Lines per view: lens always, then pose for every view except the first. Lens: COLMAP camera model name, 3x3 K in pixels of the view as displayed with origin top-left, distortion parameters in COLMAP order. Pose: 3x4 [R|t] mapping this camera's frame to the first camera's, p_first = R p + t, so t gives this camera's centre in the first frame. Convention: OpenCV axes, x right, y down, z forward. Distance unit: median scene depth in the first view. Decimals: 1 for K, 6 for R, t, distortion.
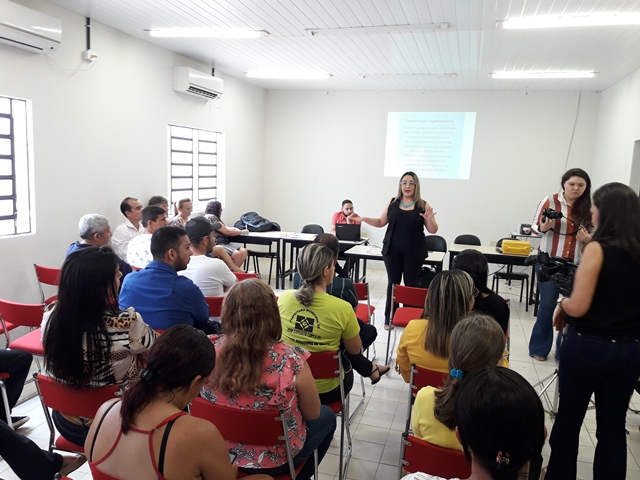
lens RADIAL K [[517.1, 0, 321.0], [0, 517.1, 244.1], [0, 0, 1]] dist [0.099091, -0.185461]
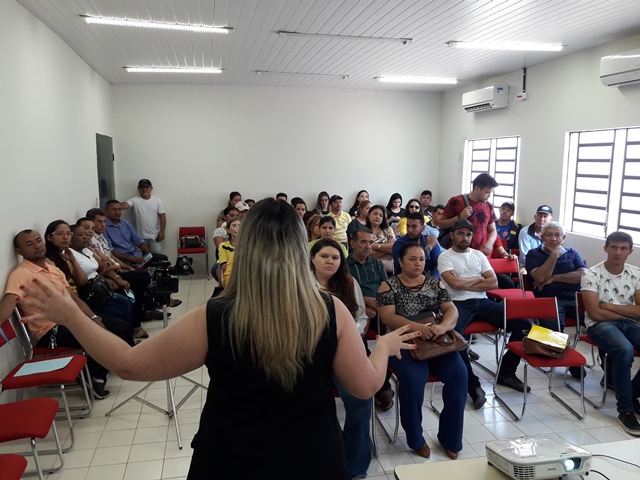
lens RADIAL K [[517.1, 0, 321.0], [0, 517.1, 244.1], [0, 0, 1]] dist [0.099091, -0.185461]
pose [[-0.875877, -0.009633, -0.482438, 1.529194], [-0.147888, 0.957046, 0.249385, -0.584734], [0.459313, 0.289777, -0.839679, 4.630389]]
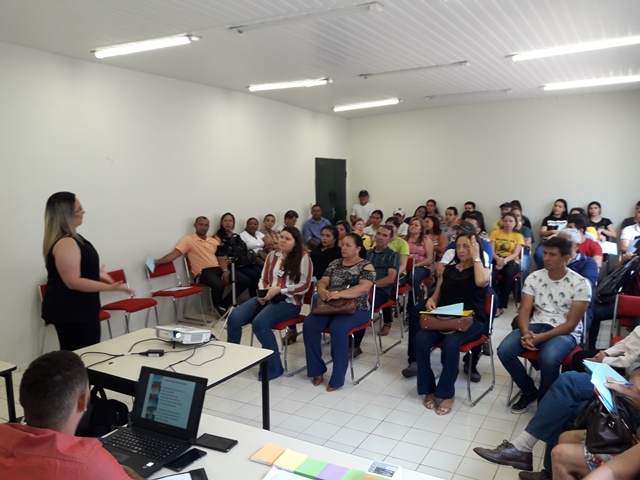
lens RADIAL K [[517.1, 0, 321.0], [0, 517.1, 244.1], [0, 0, 1]] dist [0.099091, -0.185461]
pose [[-0.966962, -0.093452, 0.237171, -0.194395], [-0.021798, 0.957284, 0.288325, -0.835655], [-0.253985, 0.273630, -0.927695, 5.581155]]
